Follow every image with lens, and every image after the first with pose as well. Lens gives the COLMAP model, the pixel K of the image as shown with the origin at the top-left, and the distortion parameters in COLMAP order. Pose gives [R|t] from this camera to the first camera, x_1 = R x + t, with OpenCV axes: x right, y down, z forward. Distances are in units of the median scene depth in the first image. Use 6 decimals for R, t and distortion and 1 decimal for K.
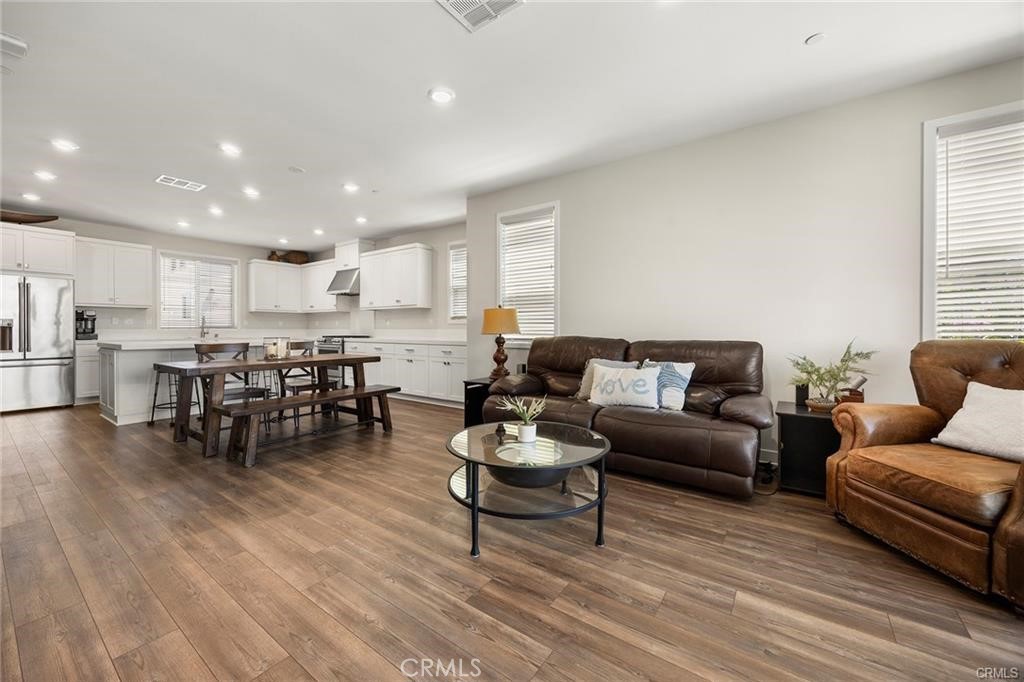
lens RADIAL K [[396.2, 0, 510.1], [0, 396.2, 333.2], [0, 0, 1]] dist [-0.001069, -0.000424]
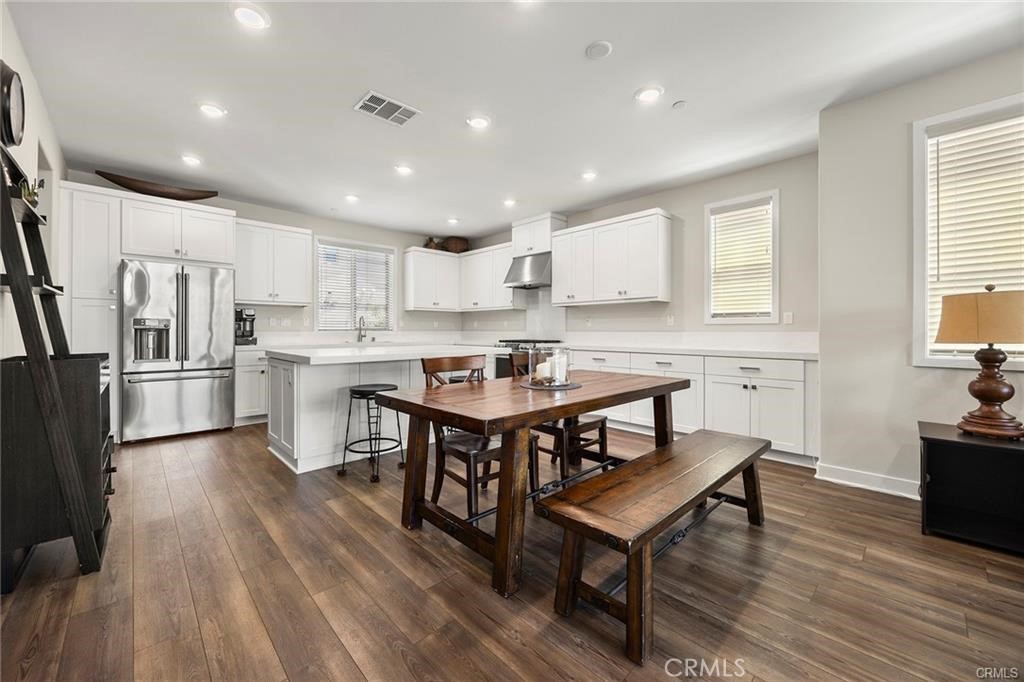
lens RADIAL K [[395.4, 0, 513.7], [0, 395.4, 330.1], [0, 0, 1]] dist [0.000064, -0.000021]
pose [[0.984537, 0.000199, -0.175179, -0.389776], [-0.002404, 0.999921, -0.012376, -0.004816], [0.175163, 0.012605, 0.984459, 0.301035]]
